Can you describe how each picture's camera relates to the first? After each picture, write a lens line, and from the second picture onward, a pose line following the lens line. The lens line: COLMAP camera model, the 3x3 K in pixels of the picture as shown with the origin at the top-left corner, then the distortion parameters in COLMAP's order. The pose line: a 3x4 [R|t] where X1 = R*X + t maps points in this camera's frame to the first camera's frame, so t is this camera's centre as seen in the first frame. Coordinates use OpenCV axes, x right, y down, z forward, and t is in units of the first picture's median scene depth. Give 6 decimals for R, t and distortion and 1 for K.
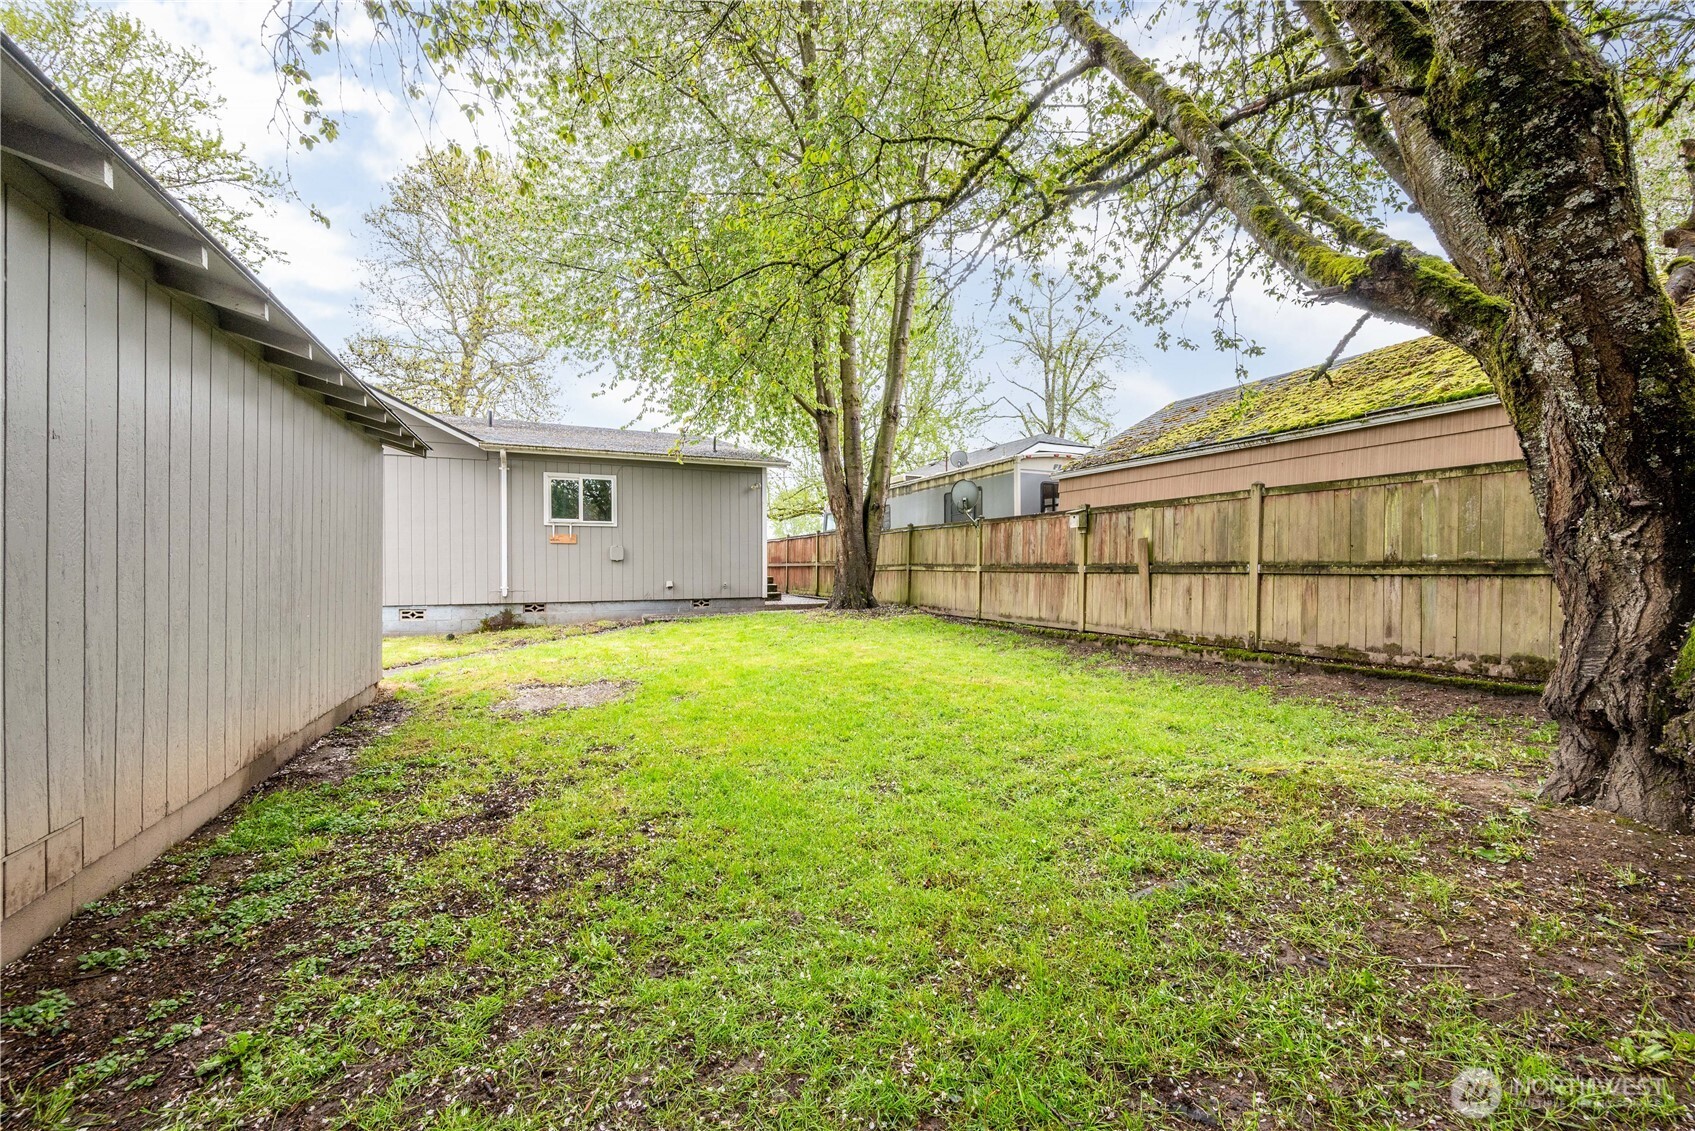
lens RADIAL K [[673.5, 0, 849.2], [0, 673.5, 570.6], [0, 0, 1]] dist [0.000366, -0.000038]
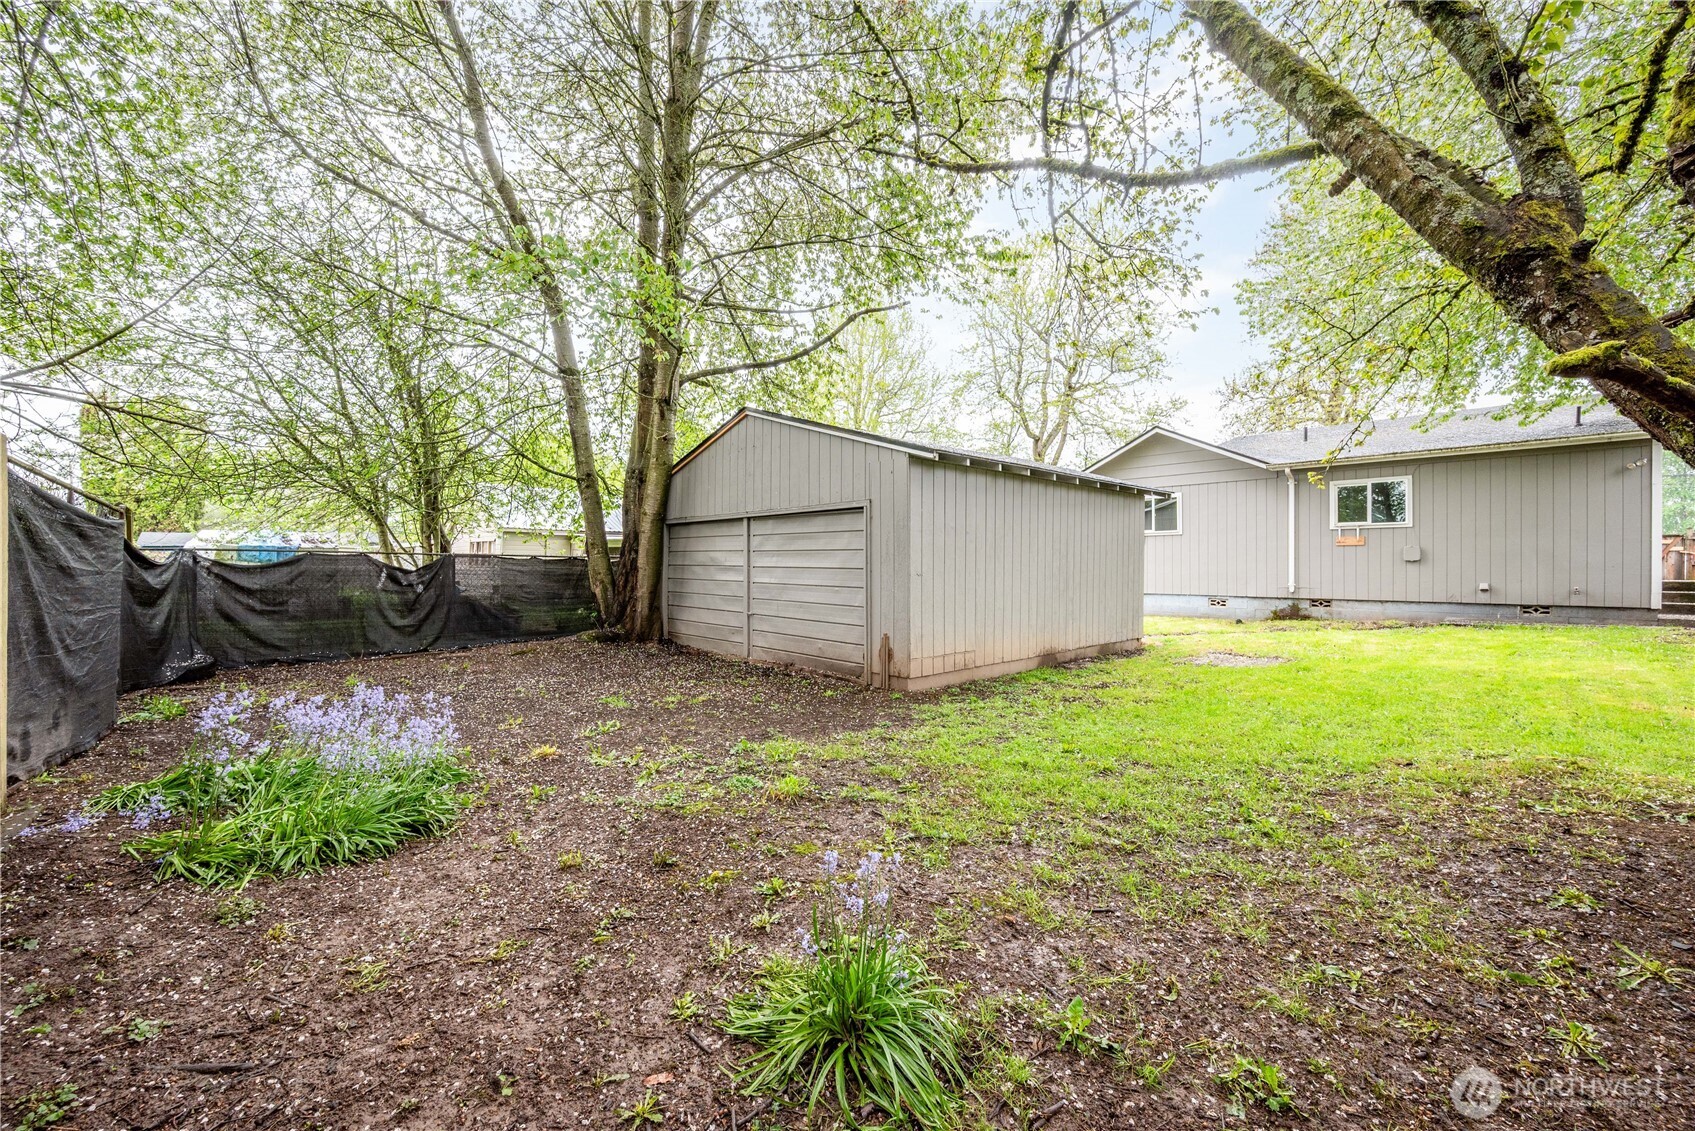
lens RADIAL K [[673.5, 0, 846.0], [0, 673.5, 562.0], [0, 0, 1]] dist [0.000366, -0.000038]
pose [[0.347017, 0.000323, -0.937859, 0.309607], [-0.003866, 0.999992, -0.001086, -0.009181], [0.937851, 0.004003, 0.347015, -0.130329]]
